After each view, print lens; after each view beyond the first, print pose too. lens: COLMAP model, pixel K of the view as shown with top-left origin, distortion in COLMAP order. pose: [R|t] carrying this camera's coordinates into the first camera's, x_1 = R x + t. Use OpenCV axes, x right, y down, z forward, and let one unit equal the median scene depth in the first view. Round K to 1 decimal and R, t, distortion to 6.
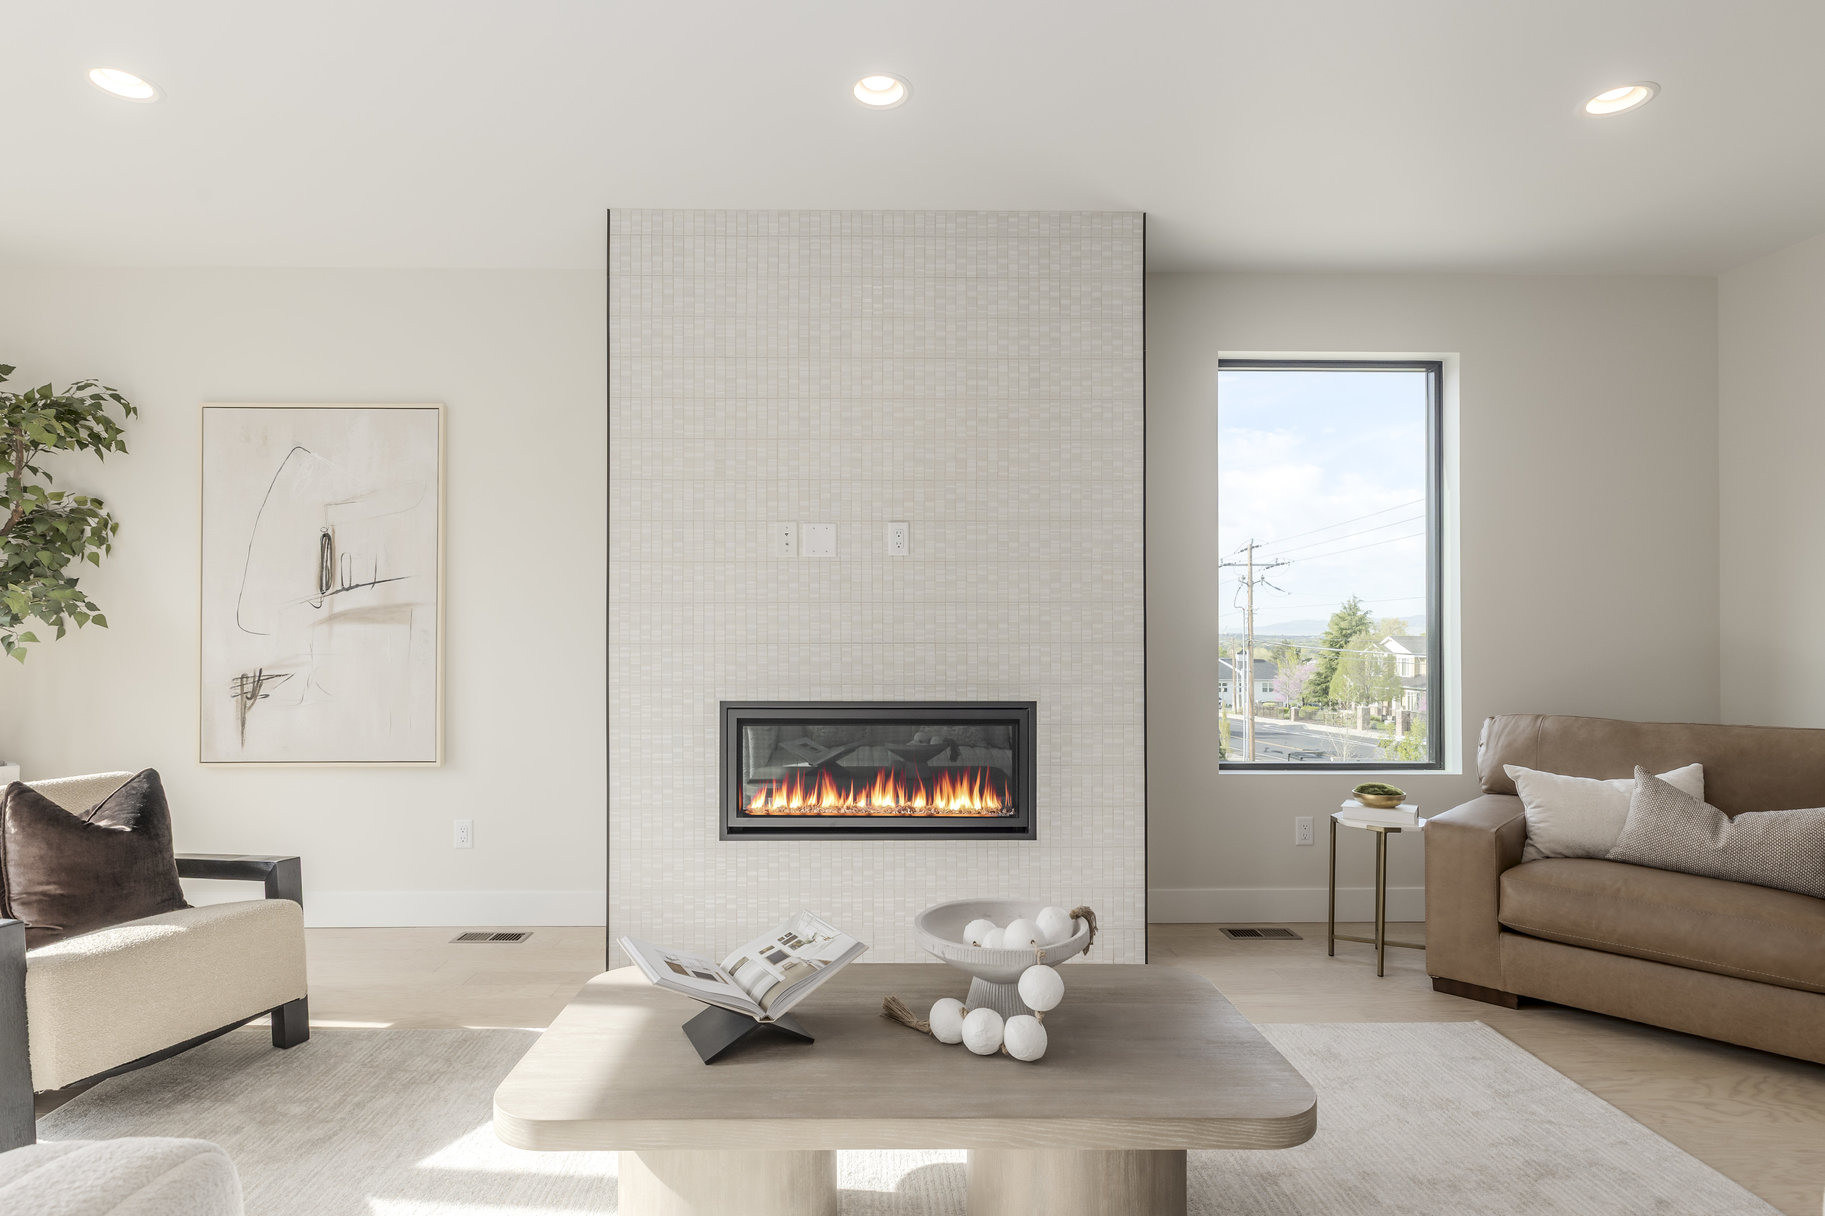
lens RADIAL K [[973.1, 0, 888.2], [0, 973.1, 635.1], [0, 0, 1]] dist [0.001426, -0.001037]
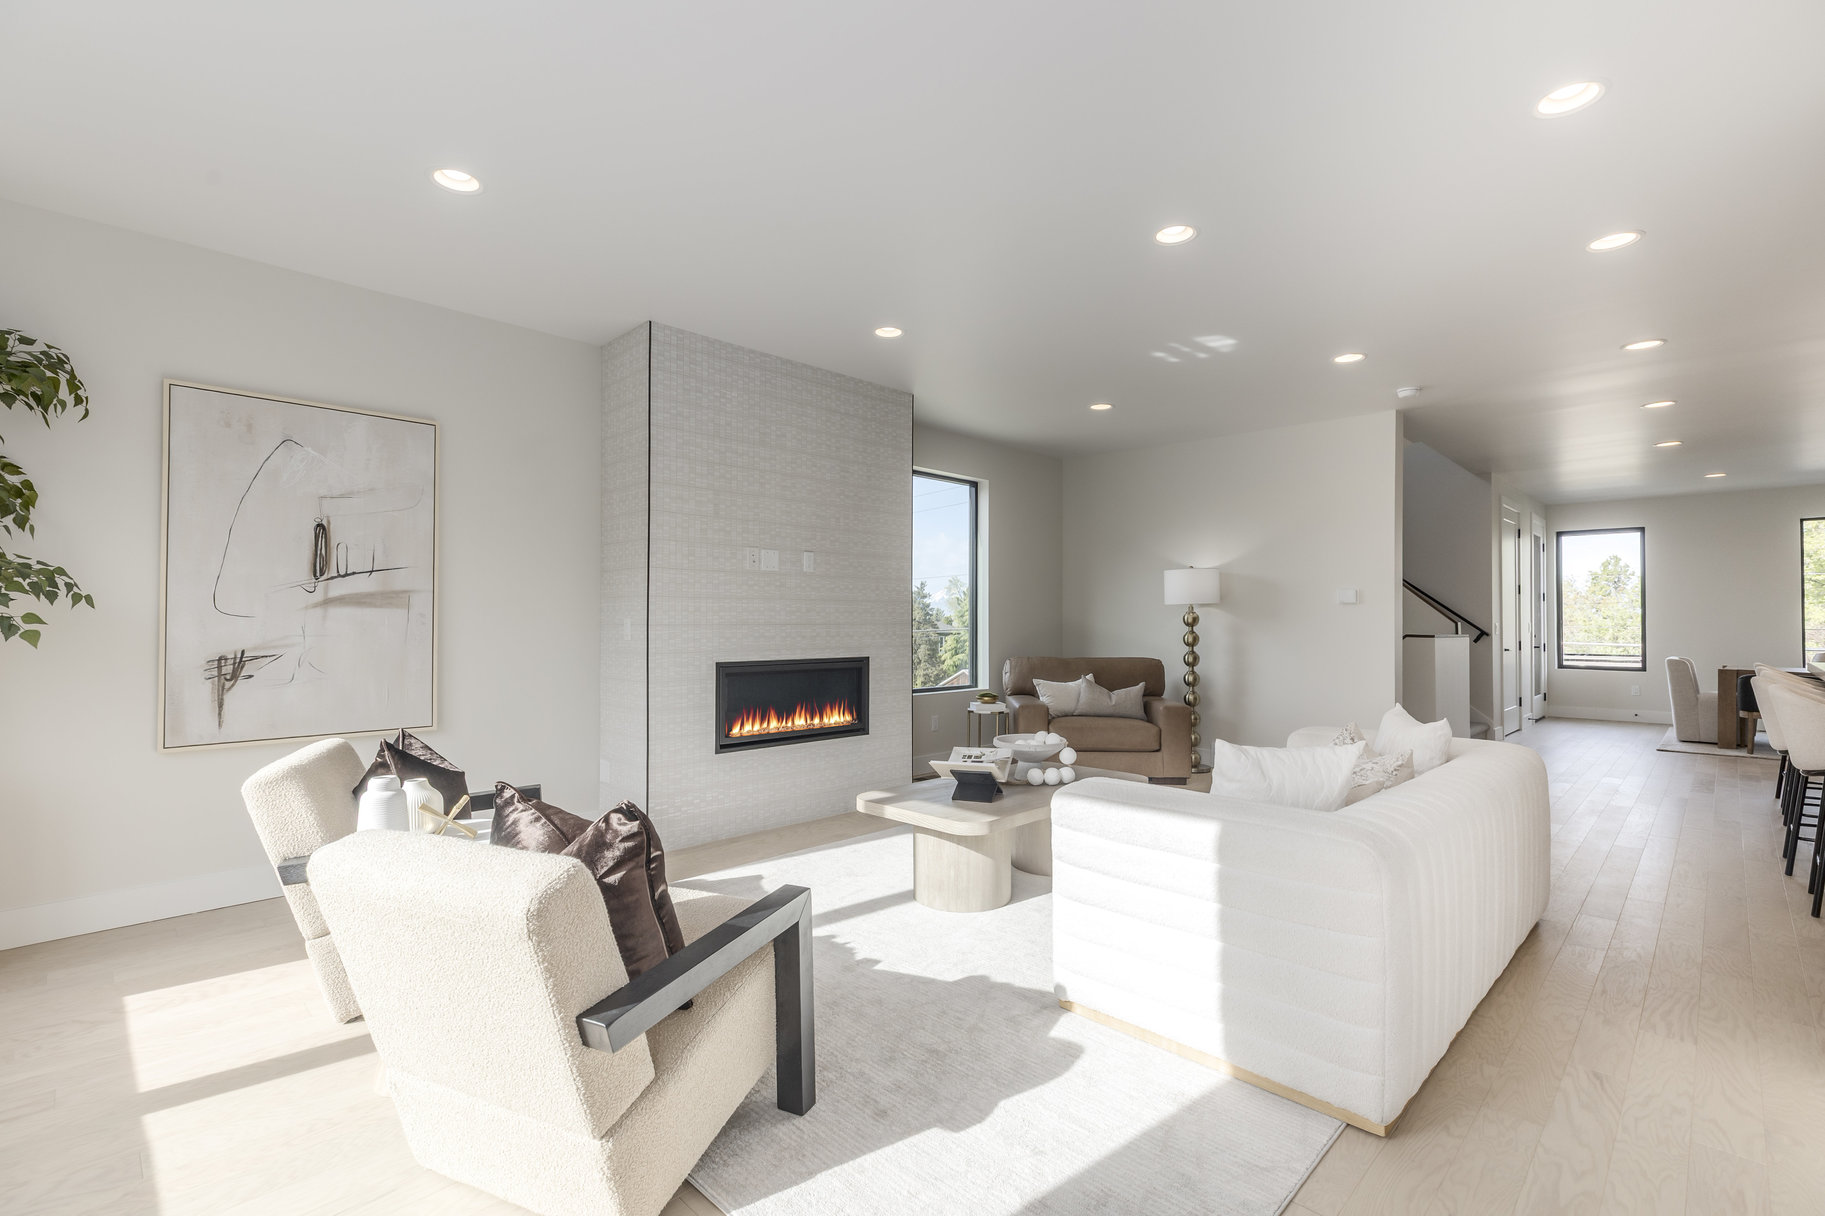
lens RADIAL K [[832.4, 0, 951.8], [0, 832.4, 611.5], [0, 0, 1]] dist [0.001736, -0.000045]
pose [[0.689082, 0.009784, 0.724617, -0.847283], [-0.004079, 0.999945, -0.009622, -0.001043], [-0.724672, 0.003675, 0.689085, -0.159999]]
